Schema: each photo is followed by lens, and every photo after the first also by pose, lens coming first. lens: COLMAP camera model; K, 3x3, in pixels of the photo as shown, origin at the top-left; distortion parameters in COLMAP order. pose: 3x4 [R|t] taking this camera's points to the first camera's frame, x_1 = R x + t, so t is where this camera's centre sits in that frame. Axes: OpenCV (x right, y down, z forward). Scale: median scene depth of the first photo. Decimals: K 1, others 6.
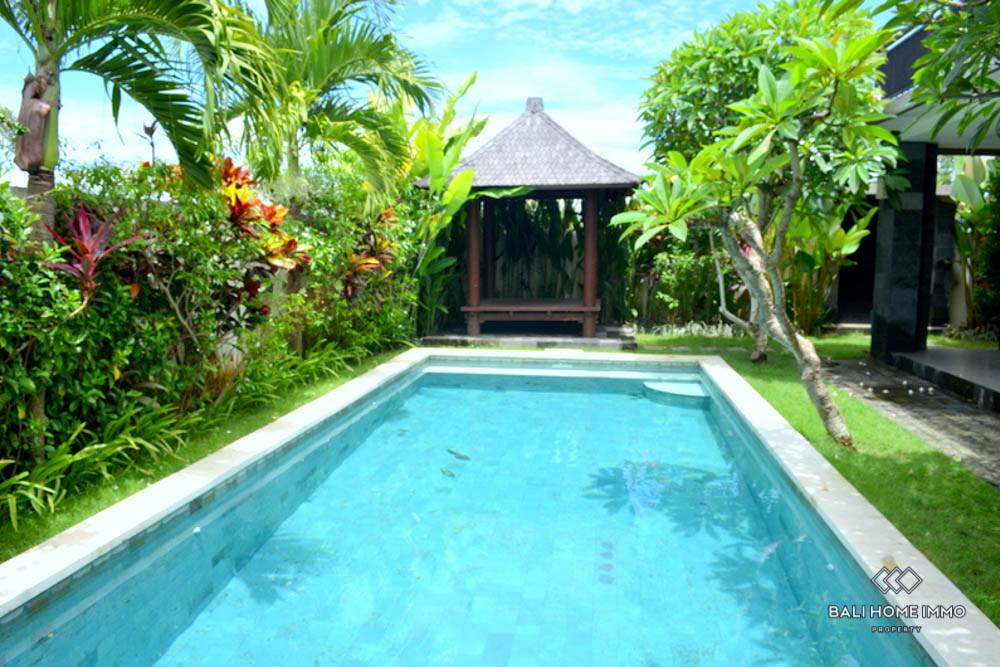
lens RADIAL K [[781.4, 0, 506.6], [0, 781.4, 337.4], [0, 0, 1]] dist [-0.076764, 0.009783]
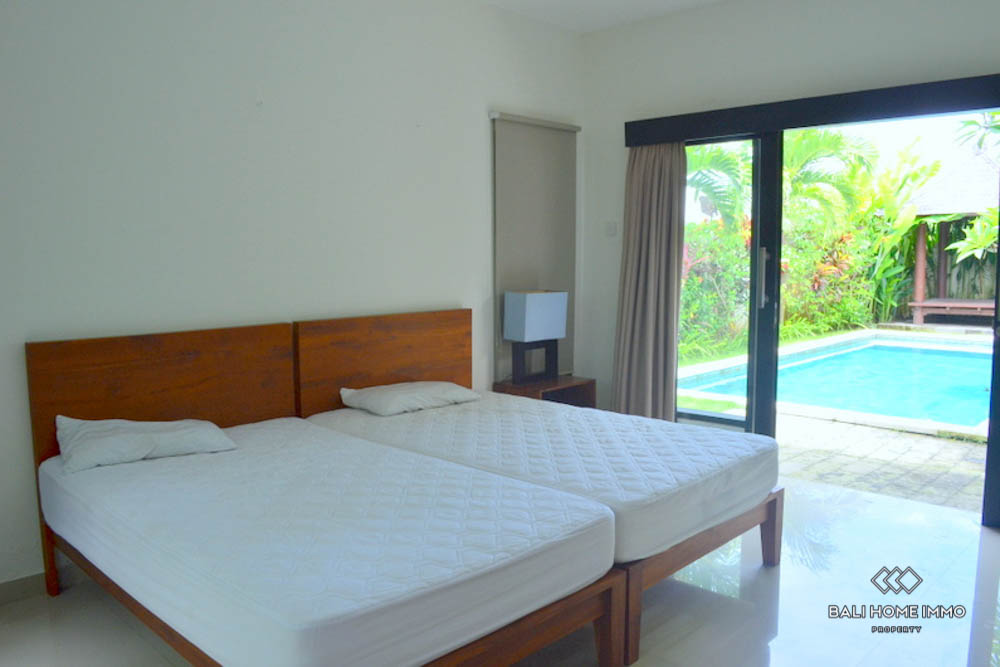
lens RADIAL K [[781.4, 0, 497.3], [0, 781.4, 338.3], [0, 0, 1]] dist [-0.076764, 0.009783]
pose [[0.795189, 0.055850, -0.603784, 0.222611], [-0.059922, 0.998113, 0.013406, 0.060069], [0.603394, 0.025520, 0.797035, -0.611346]]
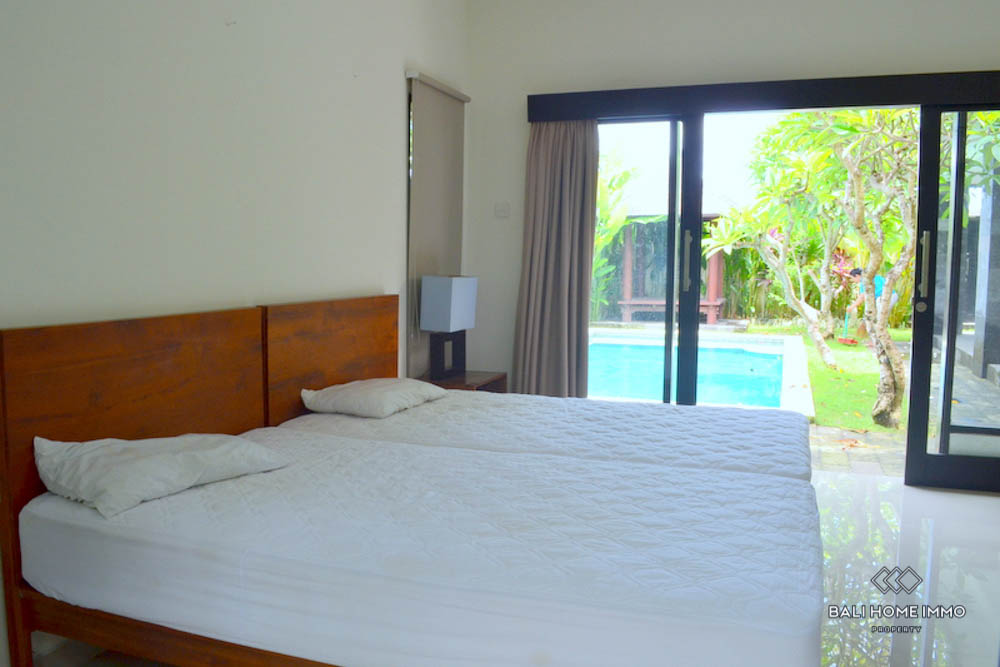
lens RADIAL K [[846.9, 0, 456.9], [0, 846.9, 339.6], [0, 0, 1]] dist [-0.077247, -0.002675]
pose [[0.966940, 0.023553, -0.253914, 0.060100], [-0.028900, 0.999432, -0.017348, 0.080547], [0.253361, 0.024113, 0.967071, -0.665590]]
